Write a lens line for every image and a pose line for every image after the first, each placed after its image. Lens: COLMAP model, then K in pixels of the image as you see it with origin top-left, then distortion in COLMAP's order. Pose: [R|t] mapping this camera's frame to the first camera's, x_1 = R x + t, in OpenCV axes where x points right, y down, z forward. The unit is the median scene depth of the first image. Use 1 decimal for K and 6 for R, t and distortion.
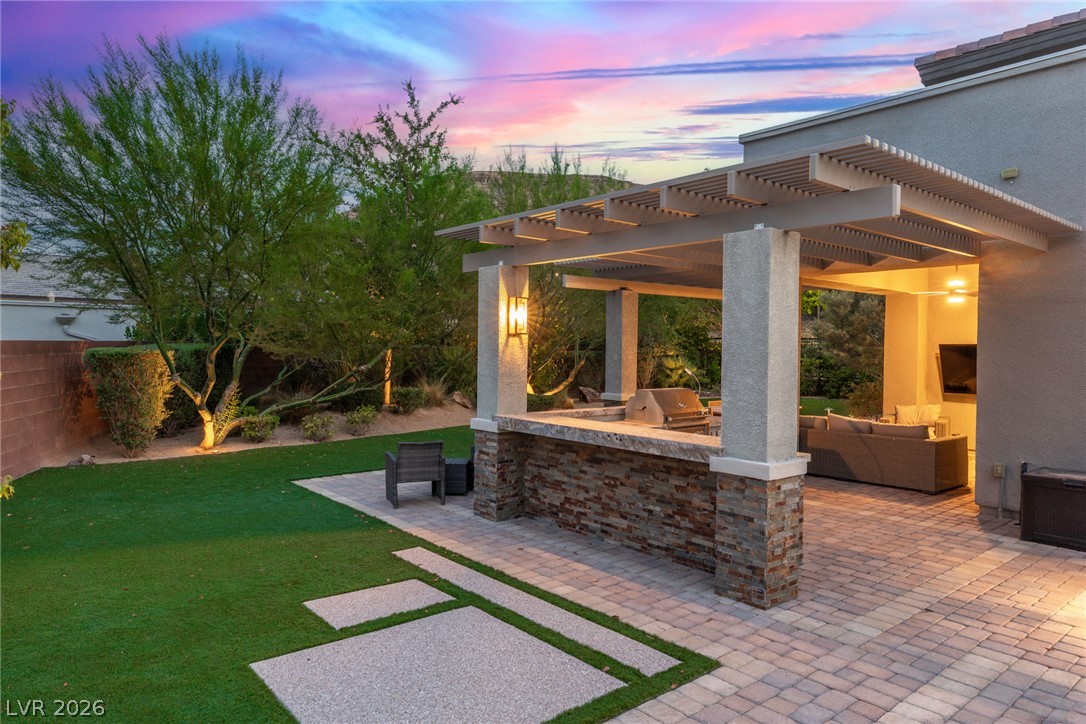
lens RADIAL K [[700.2, 0, 543.0], [0, 700.2, 362.0], [0, 0, 1]] dist [0.008867, 0.003299]
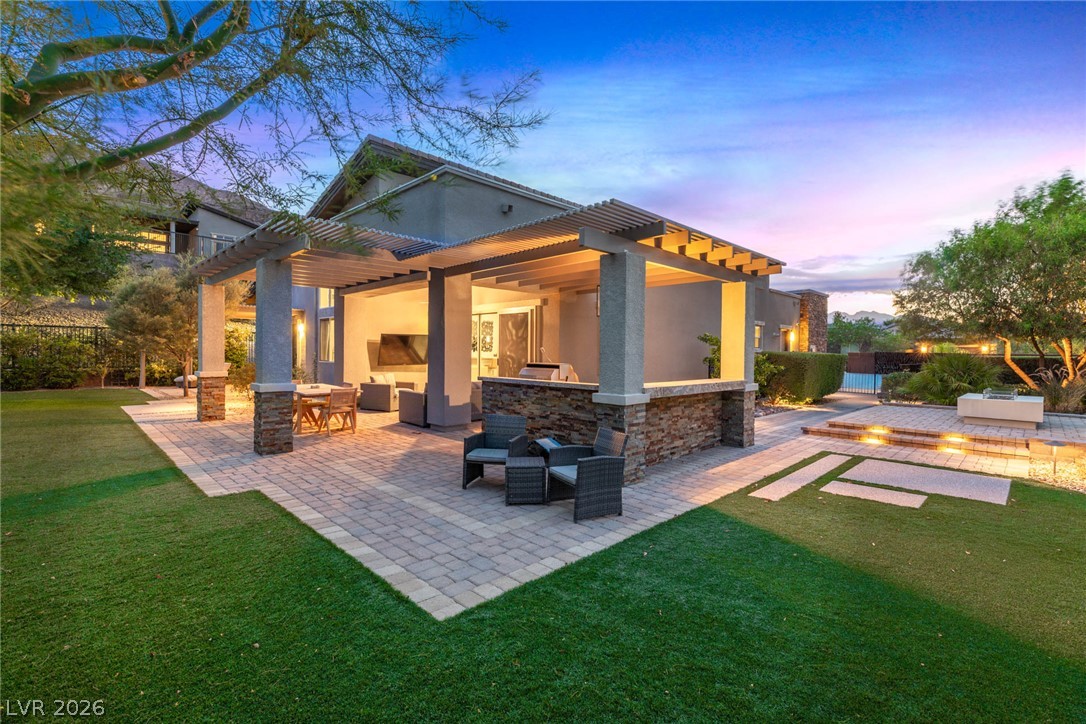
lens RADIAL K [[488.3, 0, 543.0], [0, 488.3, 362.0], [0, 0, 1]] dist [-0.000163, -0.000009]
pose [[-0.082076, -0.038545, 0.995880, -0.630071], [0.005625, 0.999218, 0.039138, 0.001867], [-0.996610, 0.008814, -0.081795, 0.922335]]
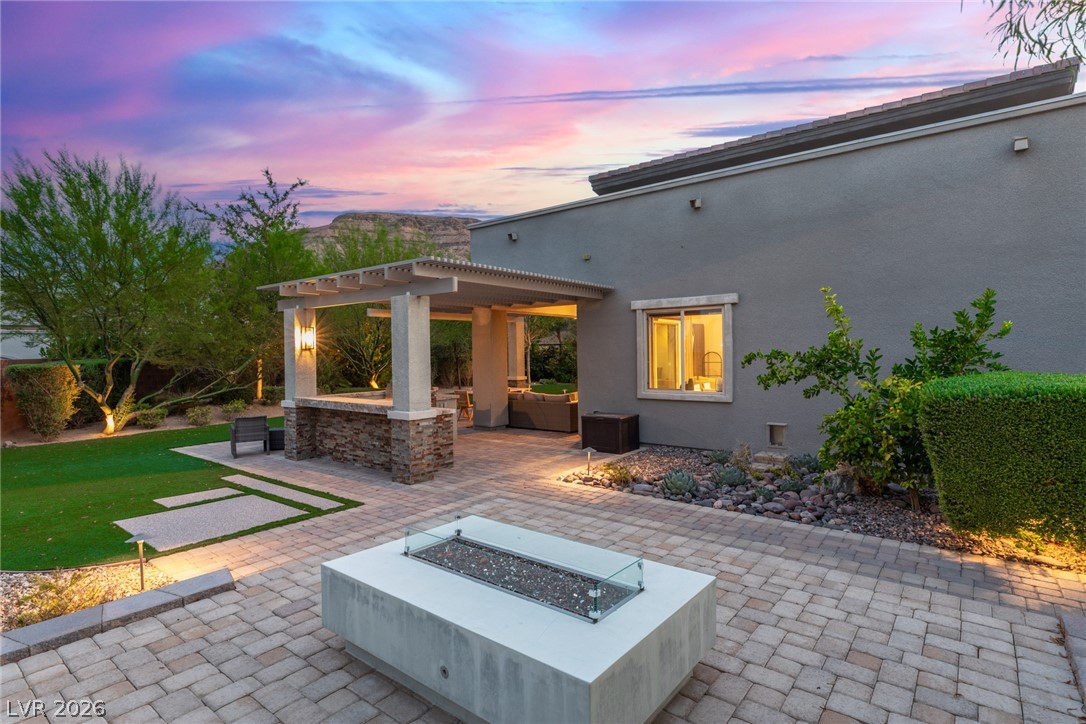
lens RADIAL K [[550.1, 0, 543.0], [0, 550.1, 362.0], [0, 0, 1]] dist [-0.000284, 0.000299]
pose [[0.979351, -0.028640, 0.200126, 0.191529], [0.029265, 0.999572, -0.000167, 0.006246], [-0.200036, 0.006021, 0.979770, -0.310585]]
